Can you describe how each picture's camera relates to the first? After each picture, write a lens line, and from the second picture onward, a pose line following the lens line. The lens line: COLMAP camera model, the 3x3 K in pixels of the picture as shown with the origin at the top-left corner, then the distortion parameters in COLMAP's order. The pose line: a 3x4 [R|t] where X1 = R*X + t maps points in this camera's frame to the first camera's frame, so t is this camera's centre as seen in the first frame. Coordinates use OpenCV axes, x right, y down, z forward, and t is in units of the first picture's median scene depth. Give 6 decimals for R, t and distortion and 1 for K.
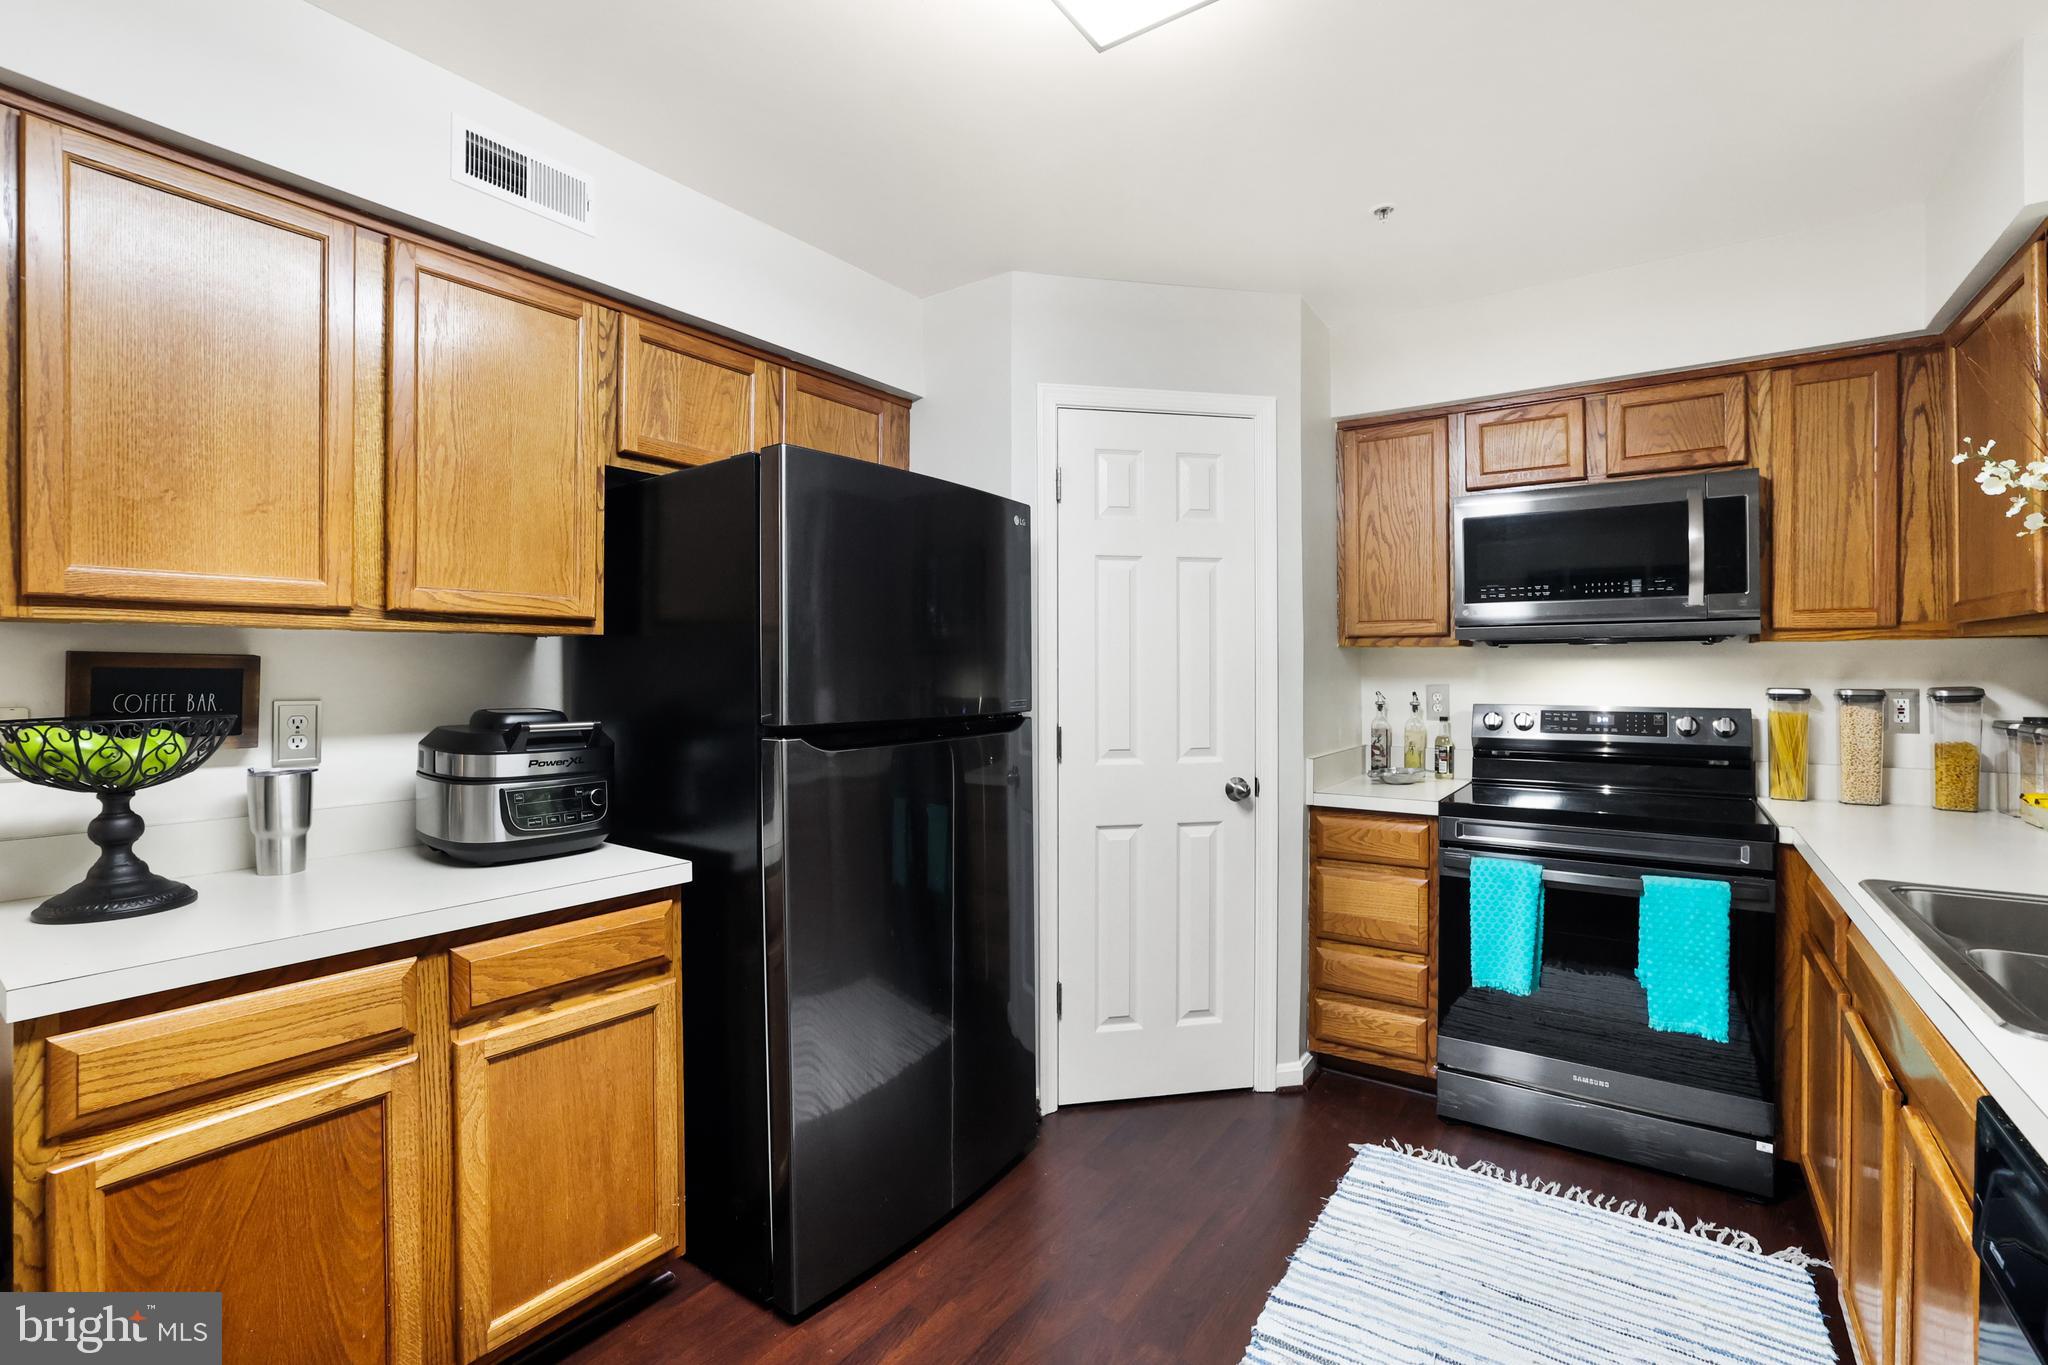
lens RADIAL K [[885.6, 0, 1036.1], [0, 885.6, 678.5], [0, 0, 1]] dist [-0.060744, 0.021394]
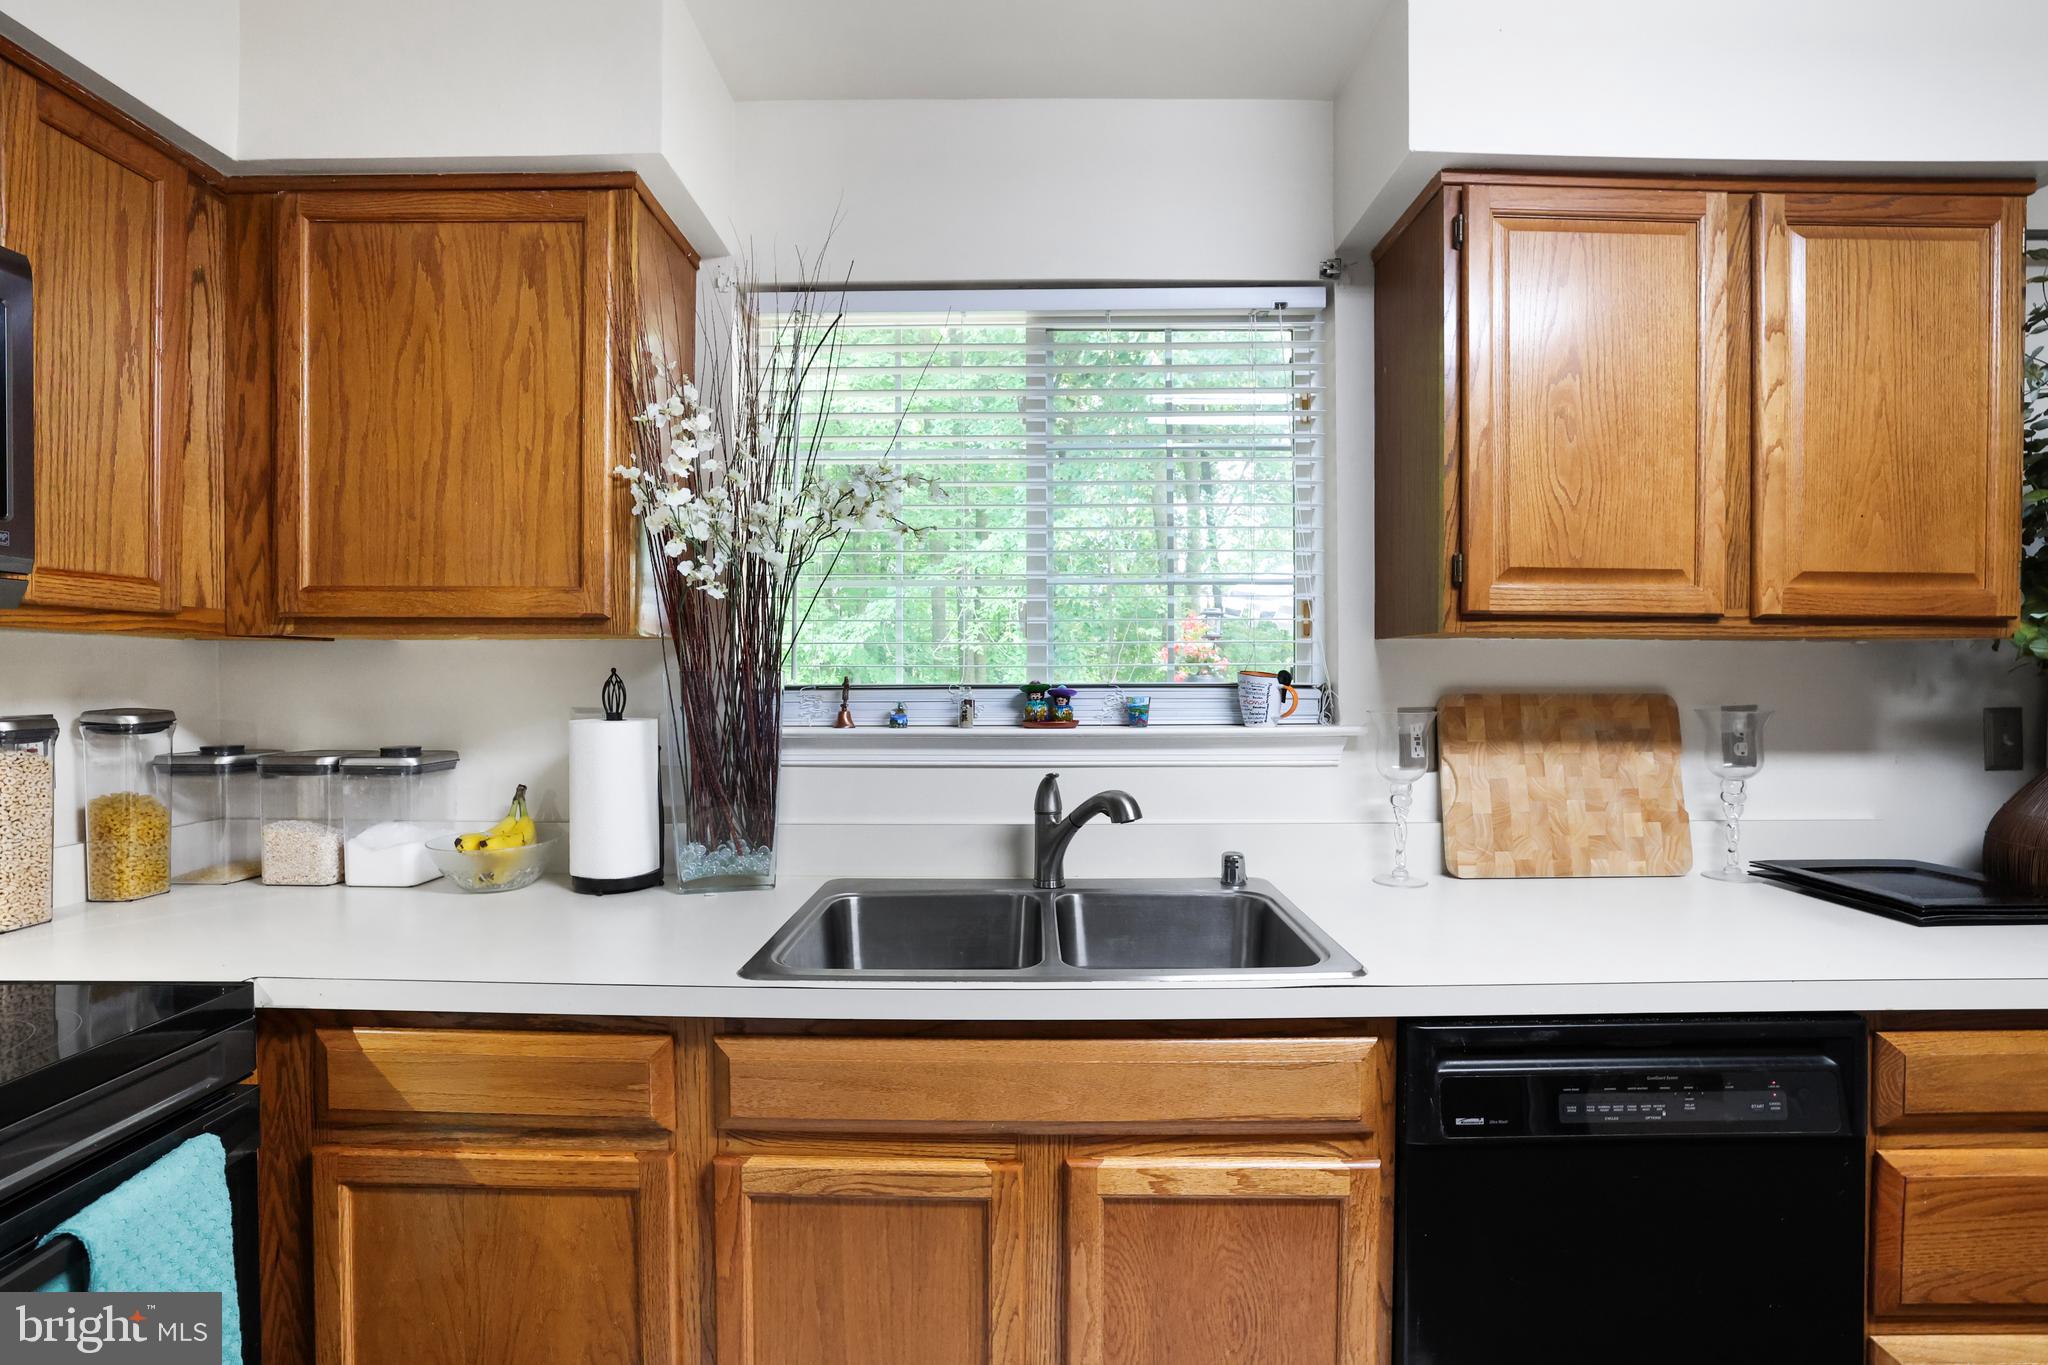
lens RADIAL K [[904.3, 0, 1024.0], [0, 904.3, 682.5], [0, 0, 1]] dist [-0.061332, 0.023259]
pose [[-0.568852, -0.009041, 0.822390, 0.143744], [0.003844, 0.999899, 0.013651, -0.017346], [-0.822431, 0.010926, -0.568760, 0.827599]]
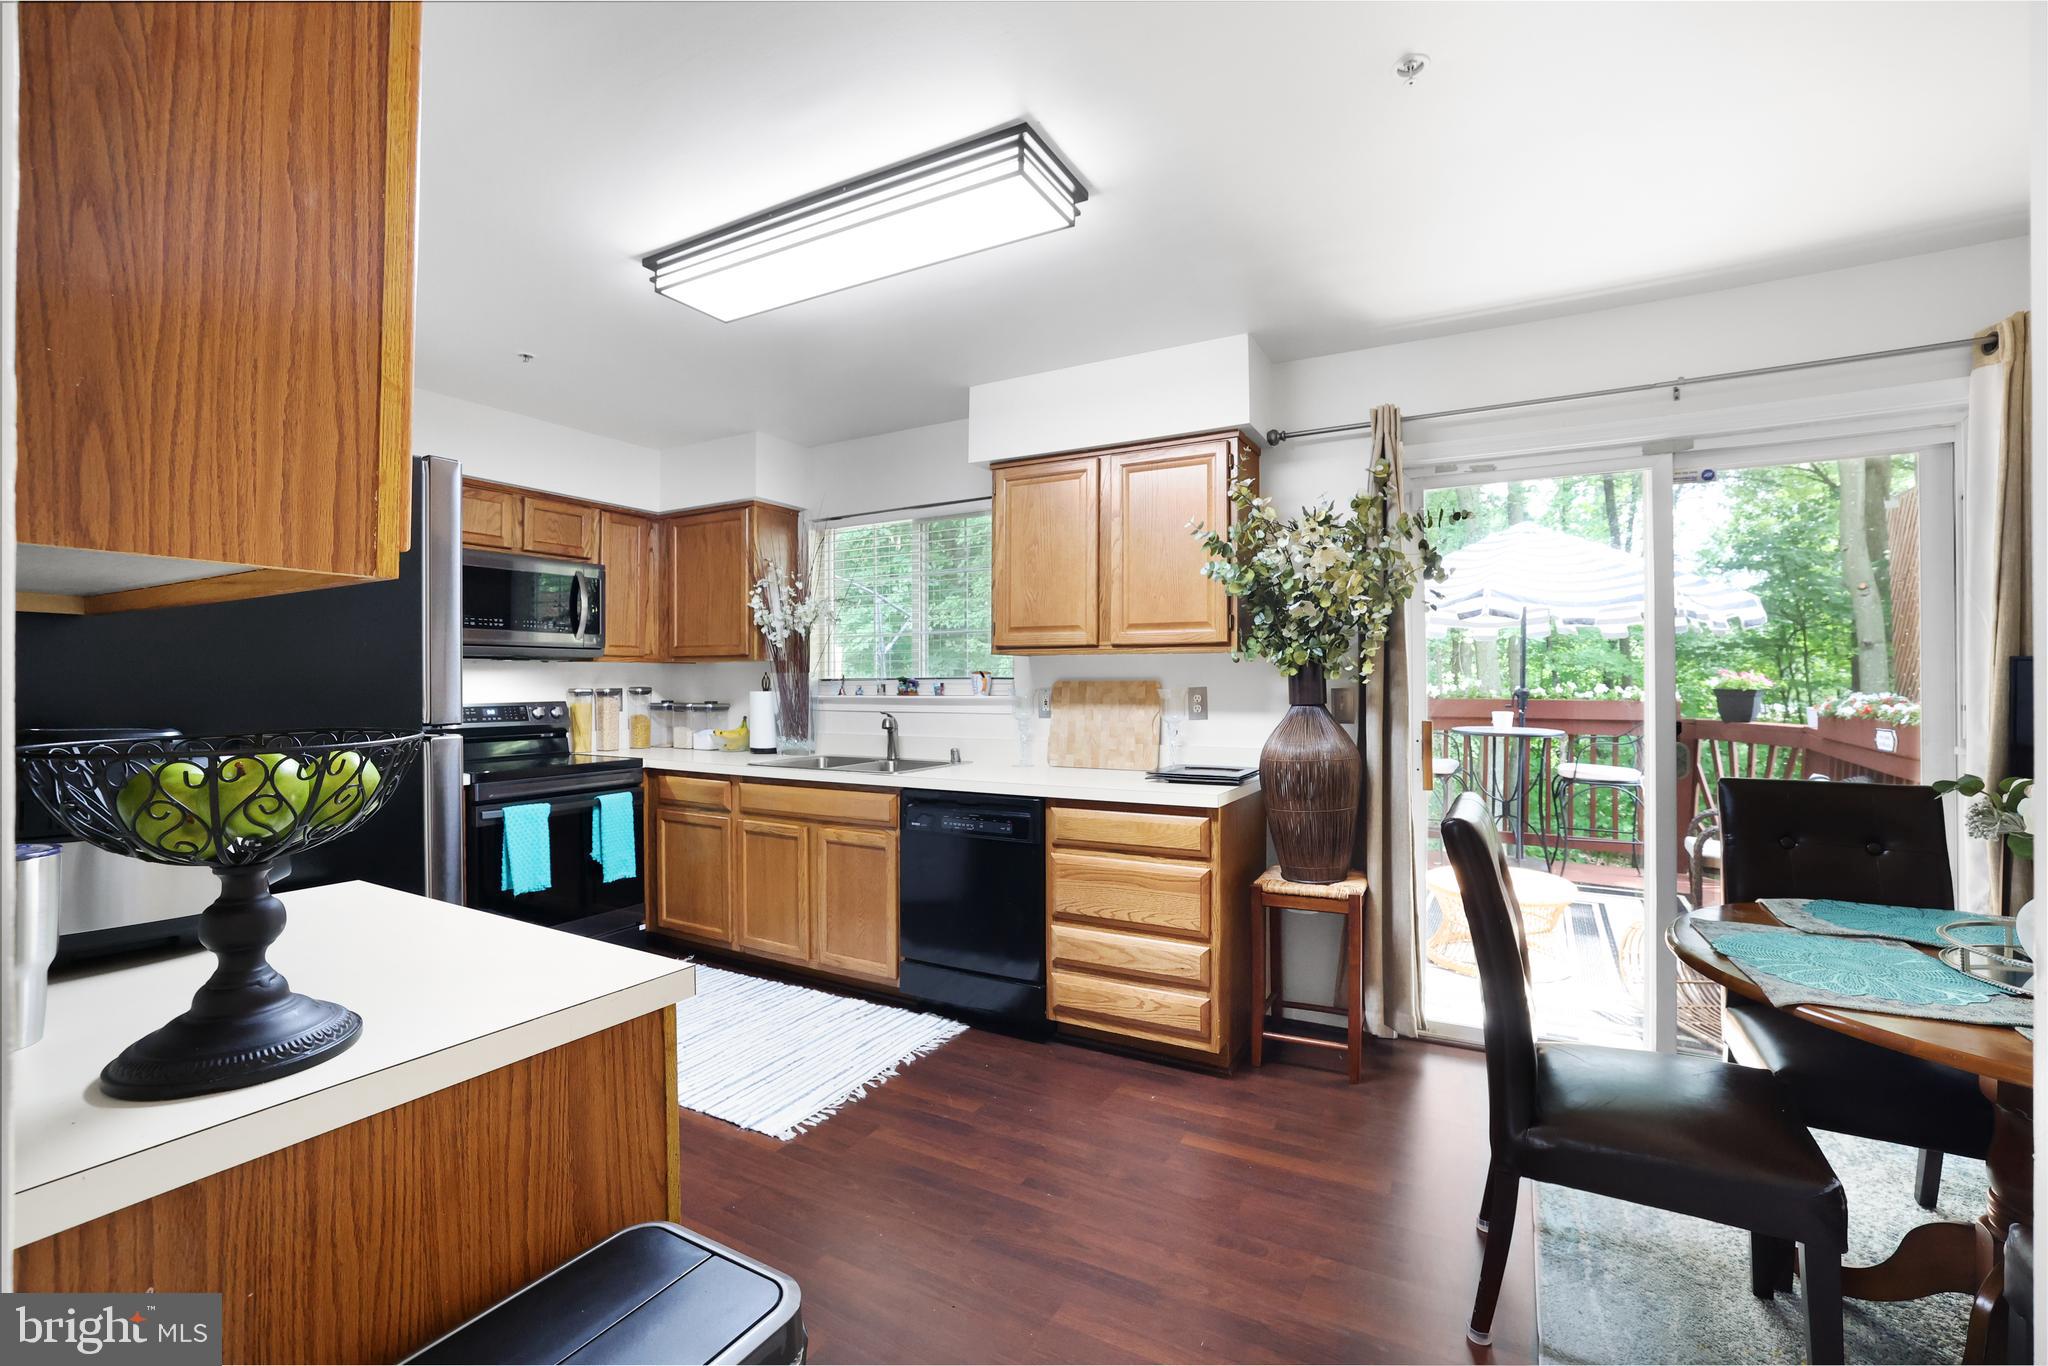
lens RADIAL K [[885.6, 0, 1036.1], [0, 885.6, 679.0], [0, 0, 1]] dist [-0.060744, 0.021394]
pose [[-0.095317, 0.003078, 0.995442, -1.071097], [0.008425, 0.999962, -0.002286, 0.003899], [-0.995411, 0.008169, -0.095339, 0.275838]]
